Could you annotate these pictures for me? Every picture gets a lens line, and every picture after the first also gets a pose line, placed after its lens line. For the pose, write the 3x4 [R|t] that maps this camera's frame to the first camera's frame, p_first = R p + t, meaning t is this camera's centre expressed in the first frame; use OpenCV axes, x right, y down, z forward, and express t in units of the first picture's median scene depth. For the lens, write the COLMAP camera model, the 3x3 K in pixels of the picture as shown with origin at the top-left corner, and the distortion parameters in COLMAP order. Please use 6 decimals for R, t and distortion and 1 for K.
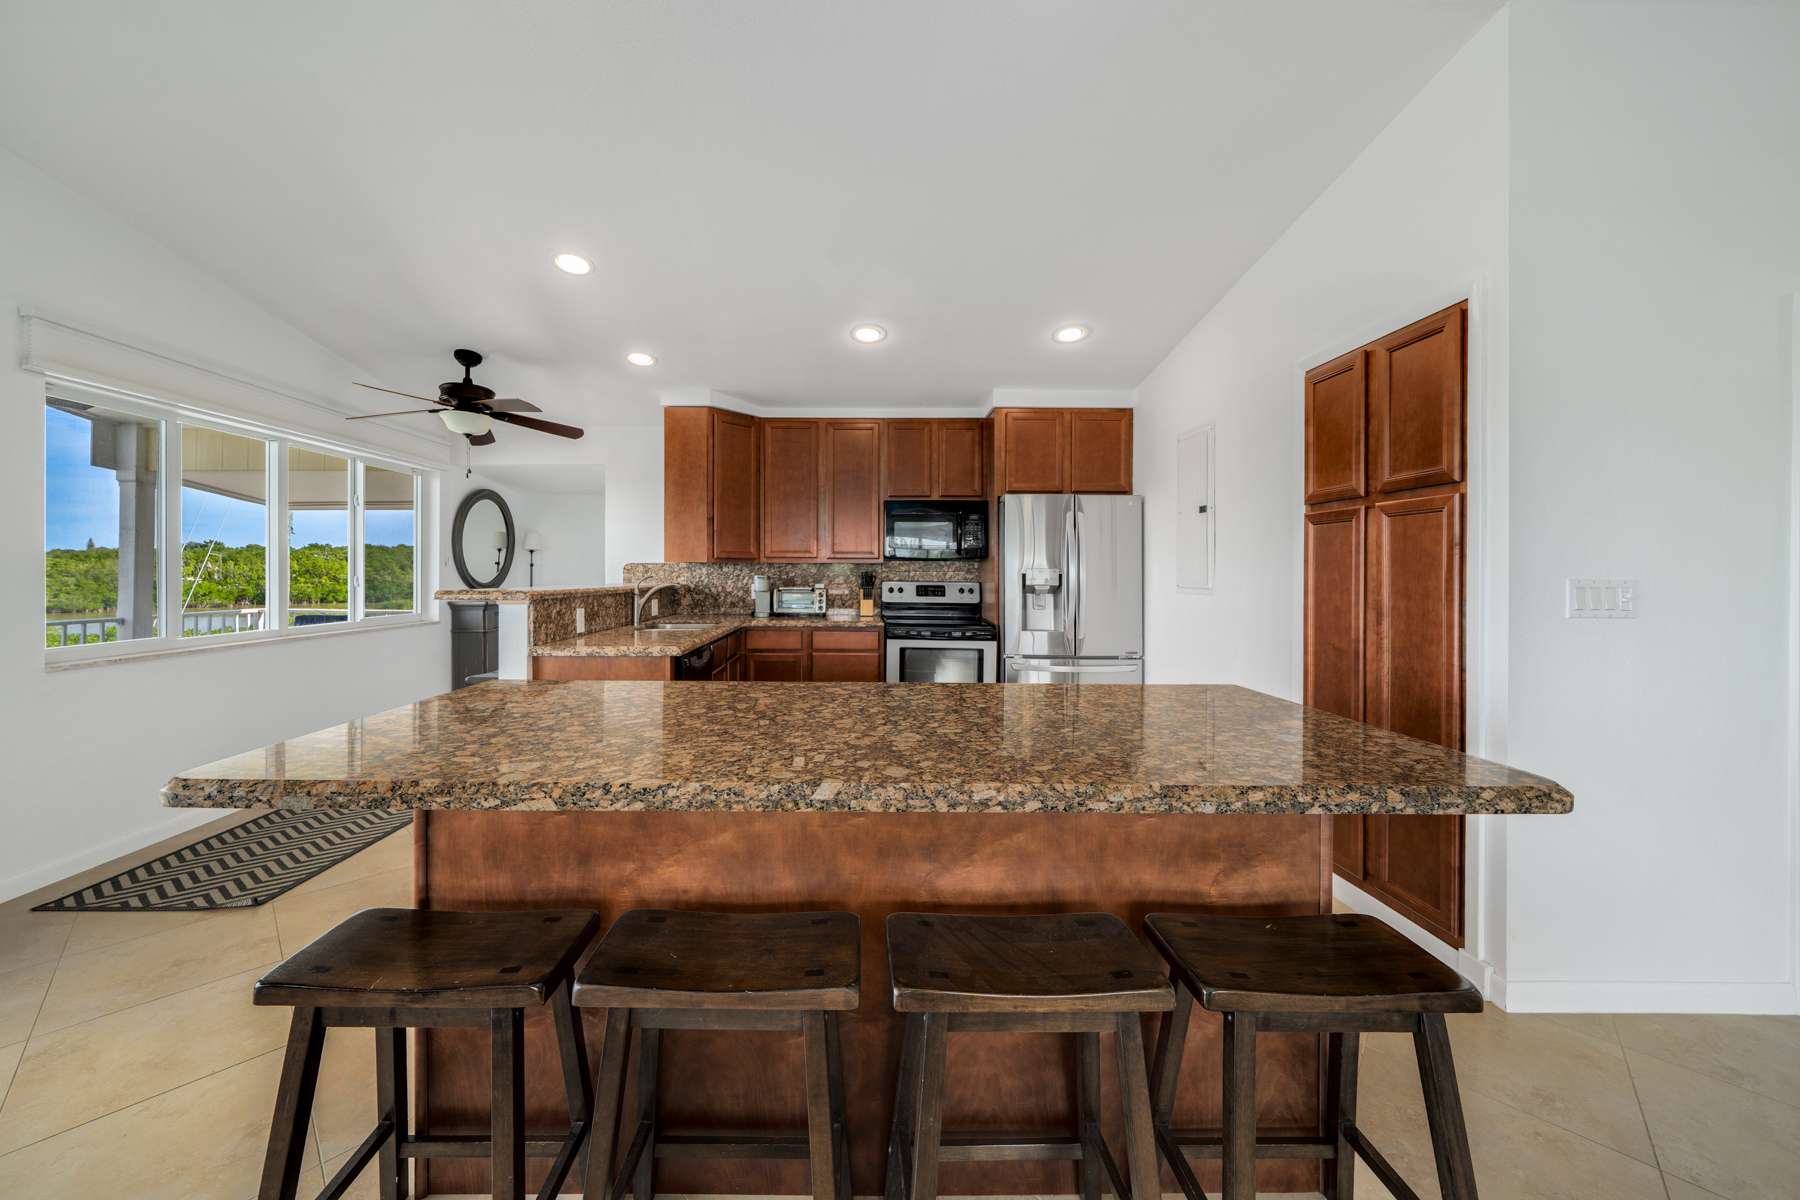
lens RADIAL K [[642.6, 0, 869.3], [0, 642.6, 569.9], [0, 0, 1]] dist [-0.011561, -0.000012]
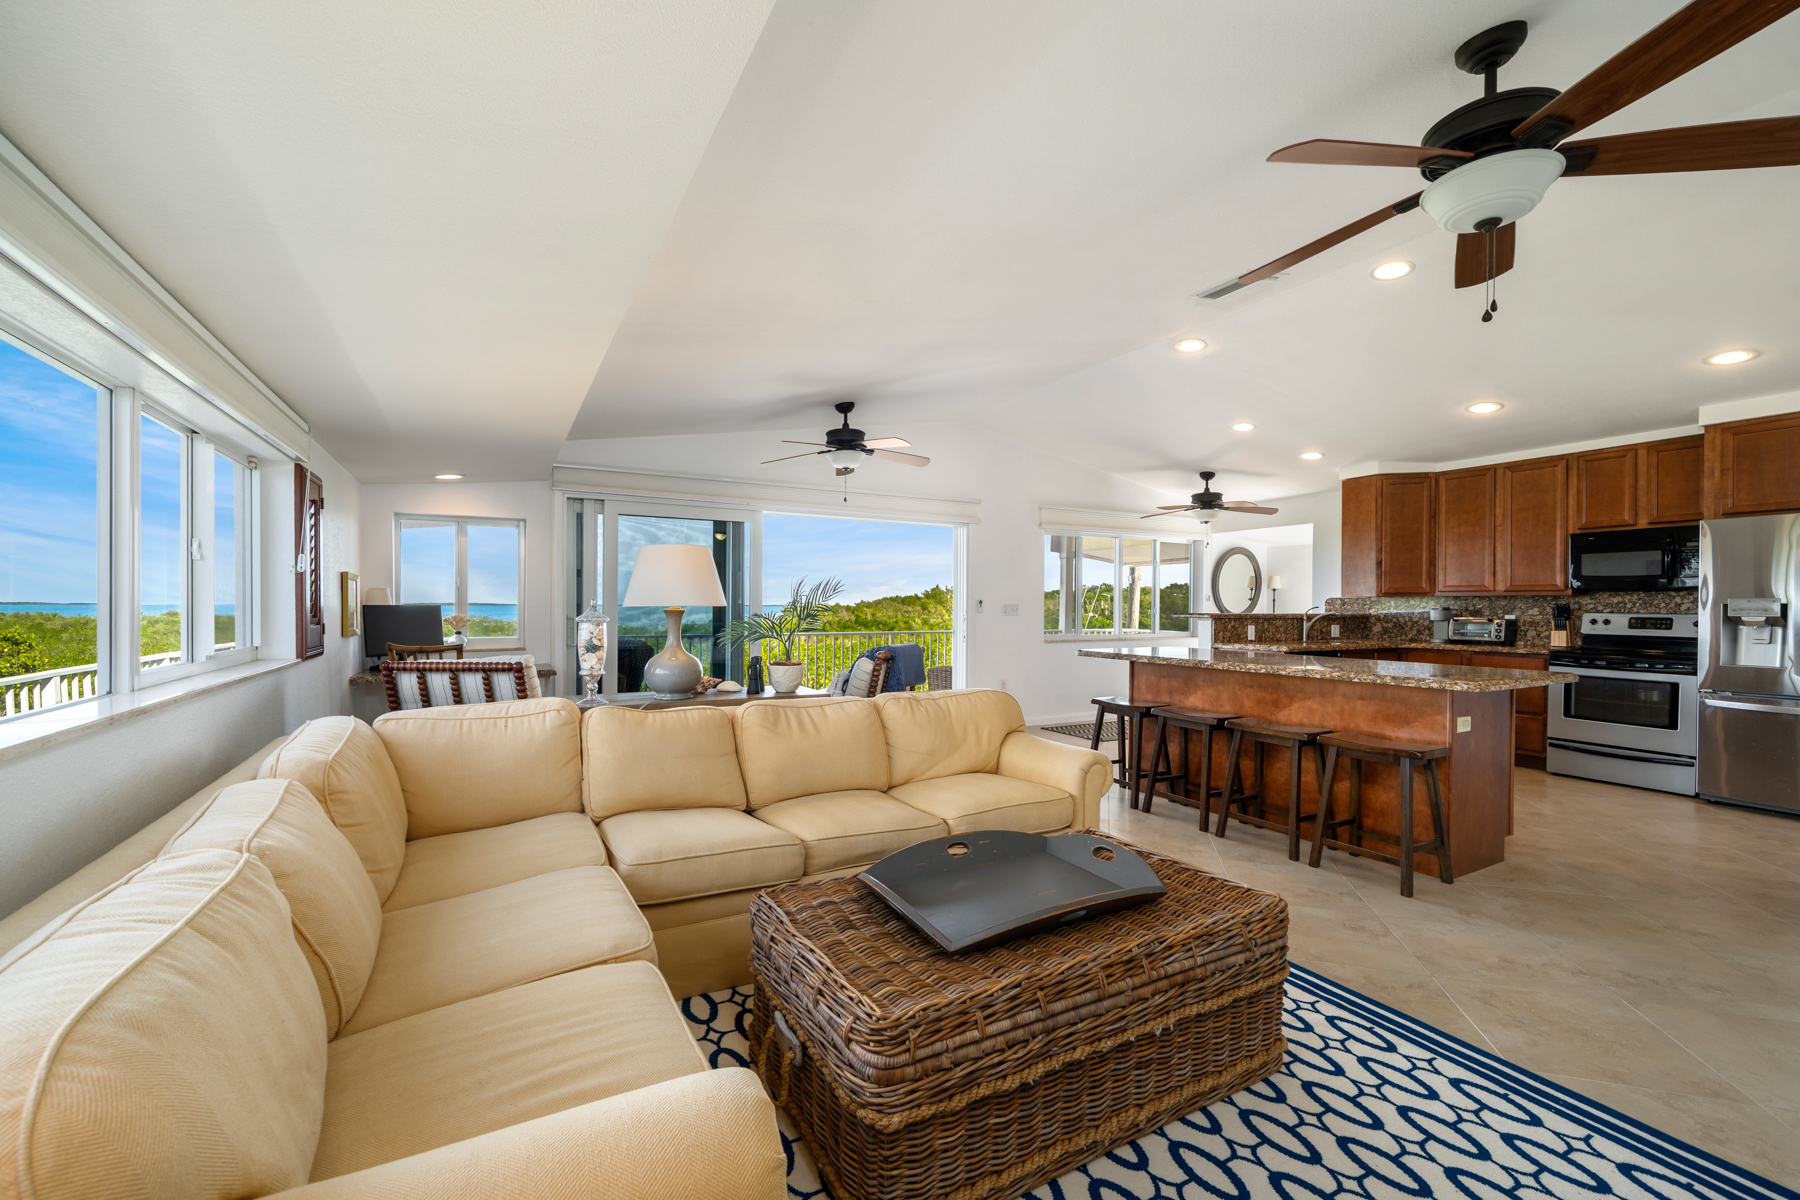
lens RADIAL K [[707.6, 0, 900.0], [0, 707.6, 600.0], [0, 0, 1]] dist [-0.000678, 0.000003]
pose [[0.471717, -0.006547, -0.881726, 0.520478], [0.005792, 0.999974, -0.004327, -0.003799], [0.881731, -0.003066, 0.471742, -0.485110]]
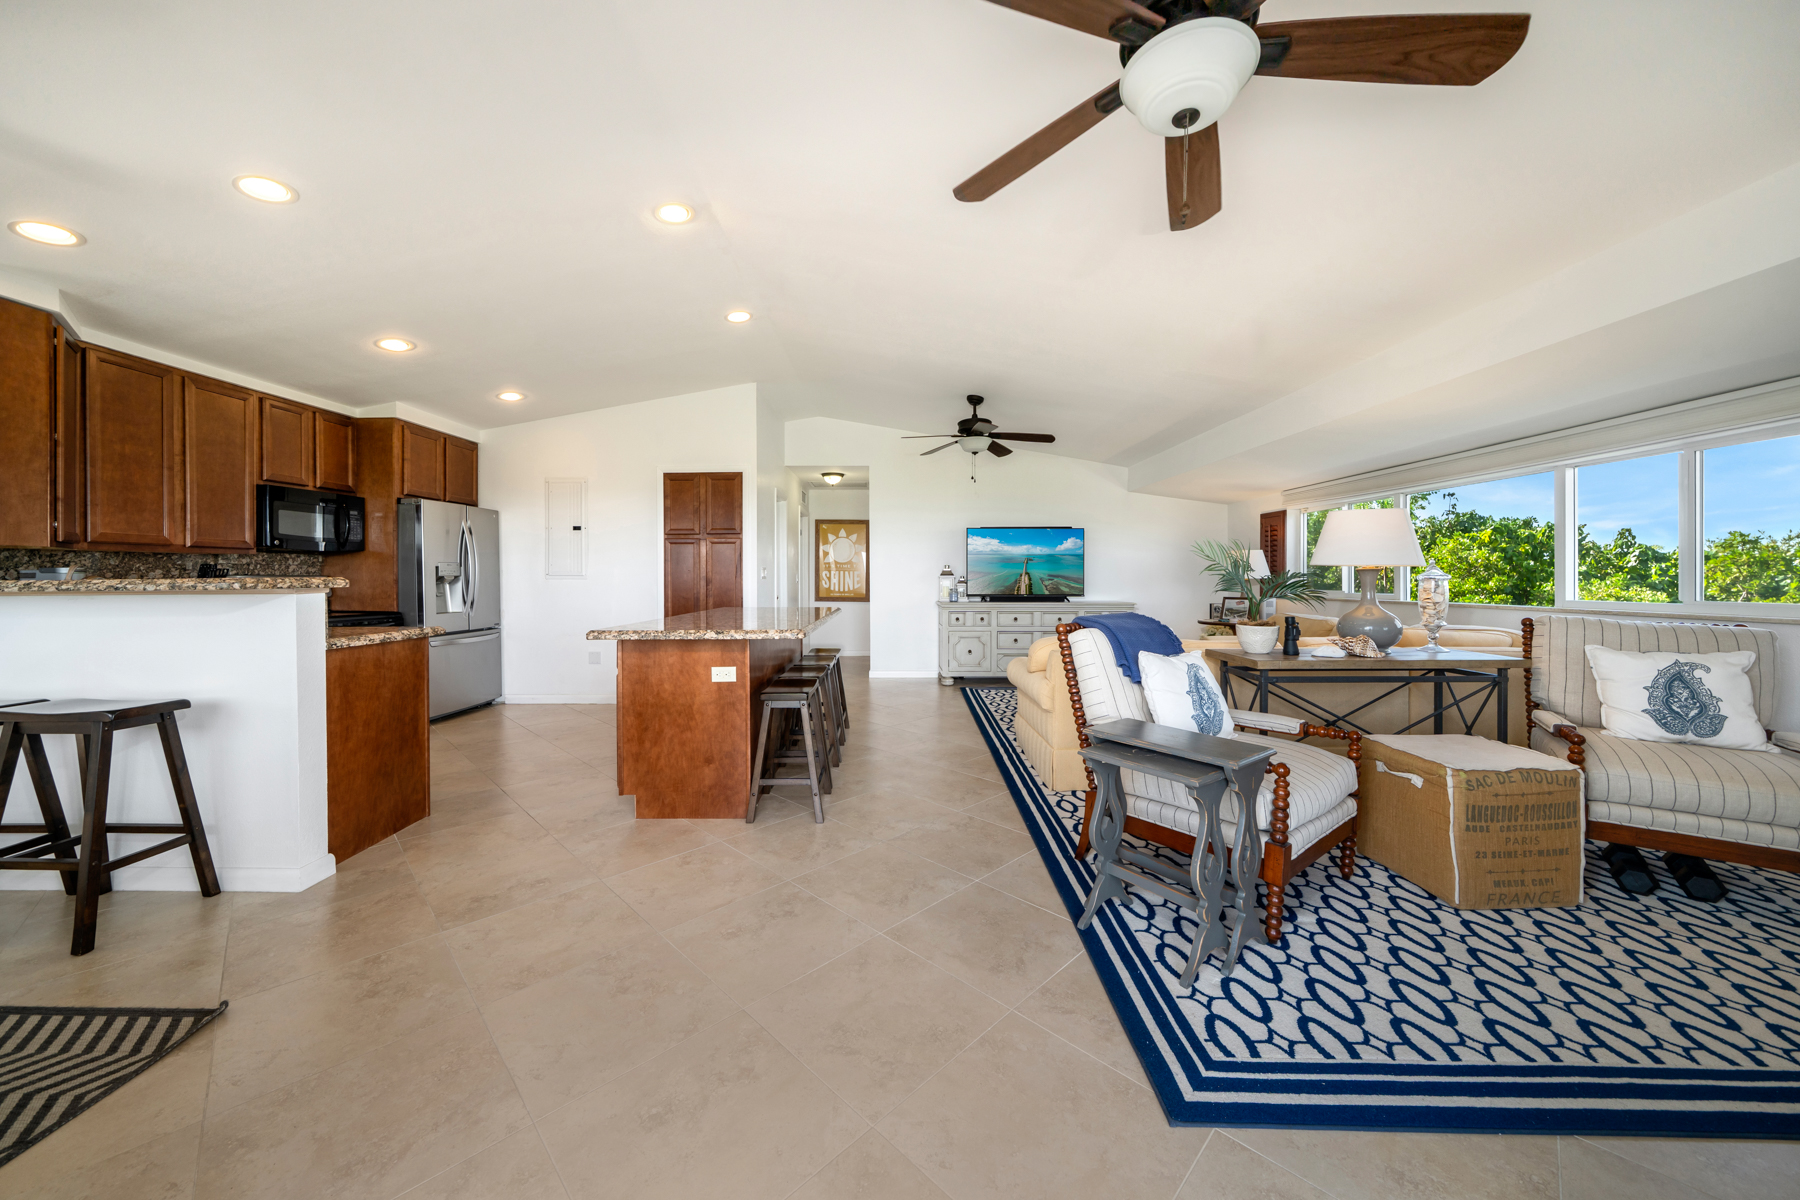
lens RADIAL K [[627.5, 0, 874.2], [0, 627.5, 569.6], [0, 0, 1]] dist [-0.006860, -0.000189]
pose [[0.046524, 0.001903, 0.998915, -0.812514], [0.001821, 0.999996, -0.001989, 0.014163], [-0.998916, 0.001911, 0.046520, 0.110166]]
